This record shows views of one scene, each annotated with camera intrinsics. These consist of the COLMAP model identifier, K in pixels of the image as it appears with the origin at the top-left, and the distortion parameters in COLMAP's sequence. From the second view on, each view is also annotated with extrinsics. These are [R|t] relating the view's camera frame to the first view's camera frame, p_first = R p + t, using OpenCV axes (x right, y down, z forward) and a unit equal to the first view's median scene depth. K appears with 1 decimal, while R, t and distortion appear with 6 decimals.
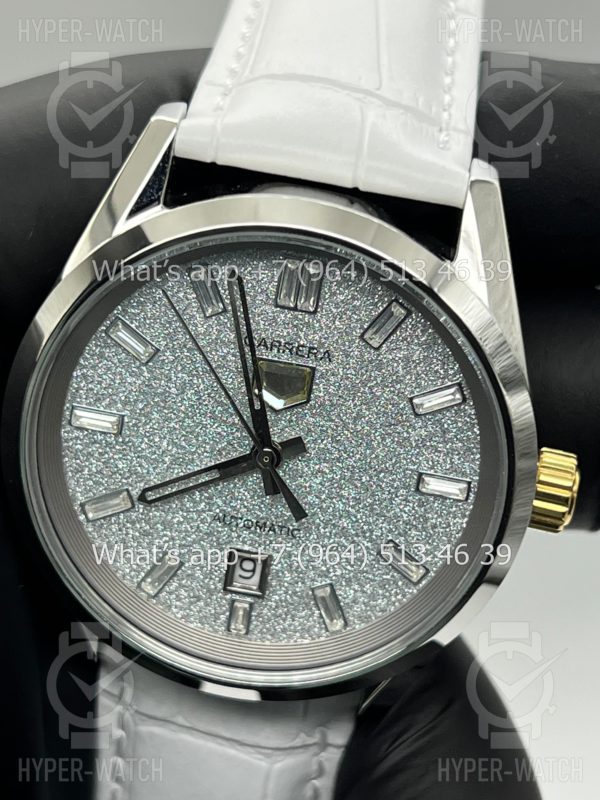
lens RADIAL K [[1798.4, 0, 300.1], [0, 1798.4, 409.2], [0, 0, 1]] dist [0.241344, -0.137342]
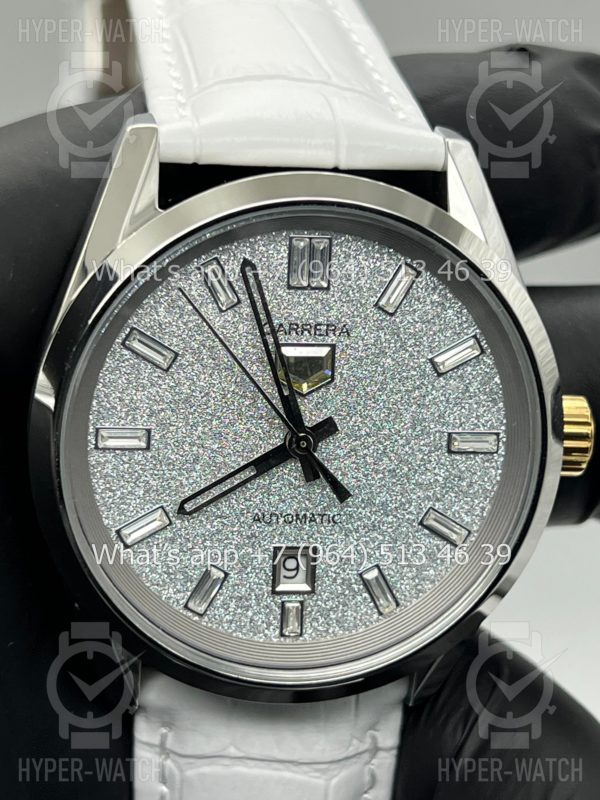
lens RADIAL K [[1798.4, 0, 300.1], [0, 1798.4, 409.2], [0, 0, 1]] dist [0.241344, -0.137342]
pose [[0.963724, -0.169759, 0.205958, -0.218734], [0.193709, 0.975723, -0.102179, 0.108777], [-0.183612, 0.138369, 0.973212, 0.030507]]
